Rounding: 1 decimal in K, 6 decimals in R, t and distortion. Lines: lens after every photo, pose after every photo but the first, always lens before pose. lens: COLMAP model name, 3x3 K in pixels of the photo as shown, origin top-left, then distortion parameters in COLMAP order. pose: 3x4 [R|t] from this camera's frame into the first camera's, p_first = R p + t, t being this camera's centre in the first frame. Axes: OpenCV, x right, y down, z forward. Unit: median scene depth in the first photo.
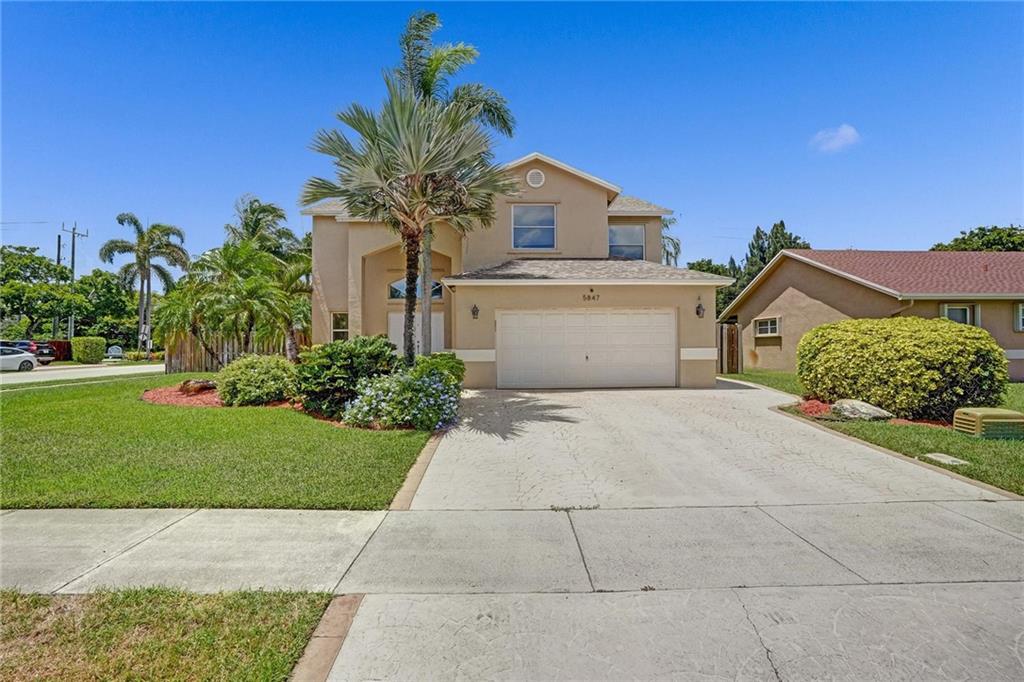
lens RADIAL K [[484.0, 0, 512.0], [0, 484.0, 341.0], [0, 0, 1]] dist [-0.058469, 0.021284]
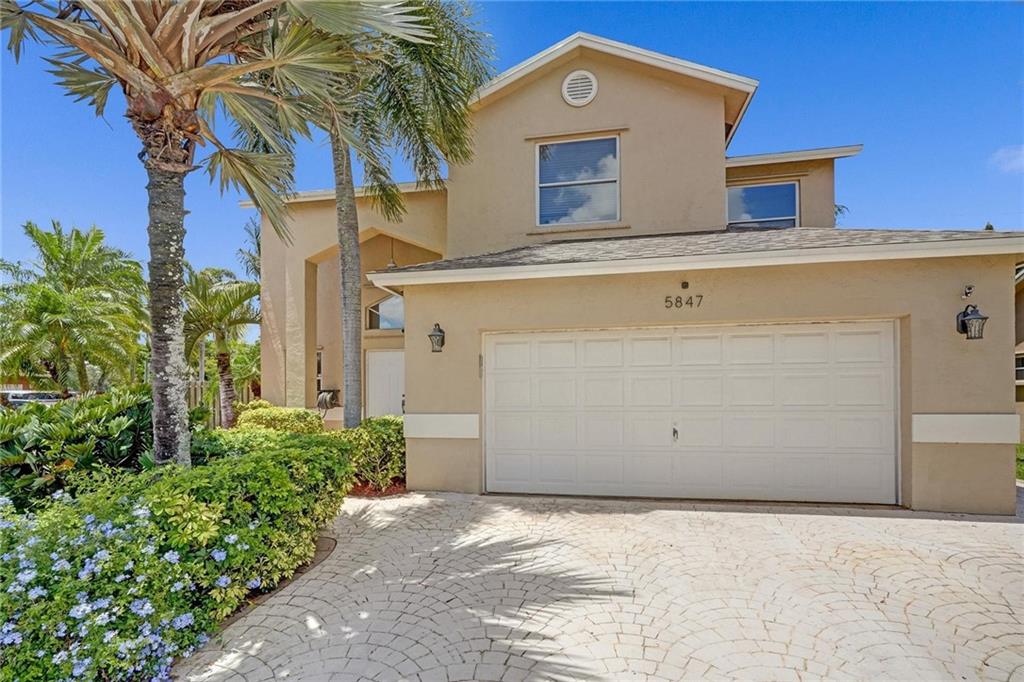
lens RADIAL K [[497.8, 0, 512.2], [0, 497.8, 393.9], [0, 0, 1]] dist [0.001083, 0.000161]
pose [[0.976949, -0.000688, -0.213473, 0.106703], [0.002370, 0.999968, 0.007625, -0.007008], [0.213461, -0.007955, 0.976919, 0.511531]]
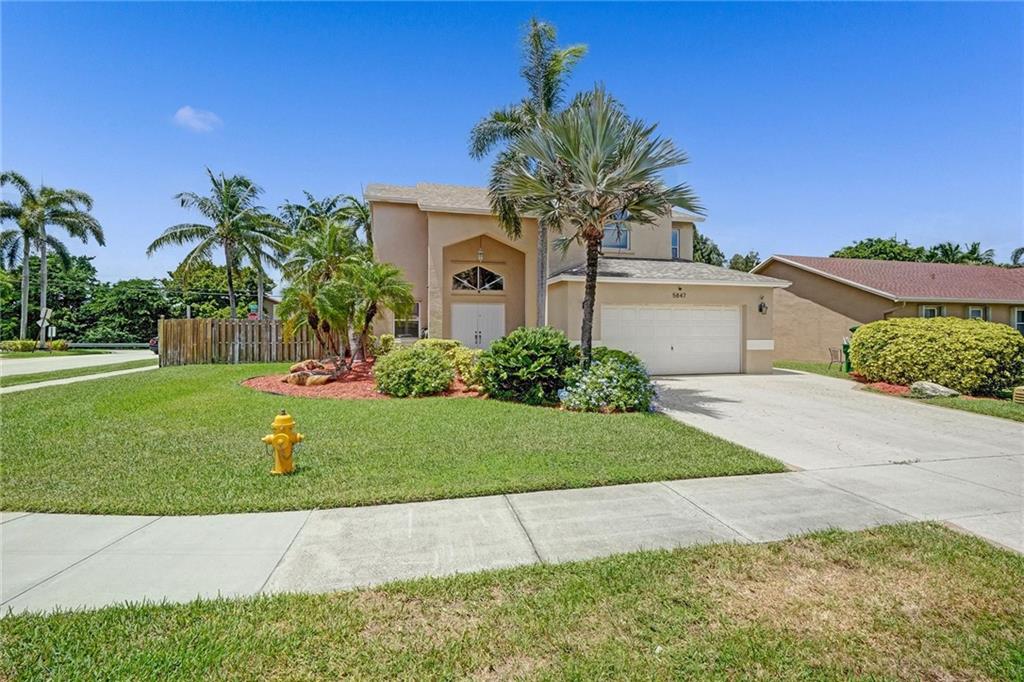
lens RADIAL K [[481.6, 0, 515.5], [0, 481.6, 337.6], [0, 0, 1]] dist [-0.000247, 0.000118]
pose [[0.975736, 0.004786, 0.218899, -0.460183], [-0.008037, 0.999870, 0.013962, -0.002844], [-0.218803, -0.015382, 0.975648, -0.022387]]
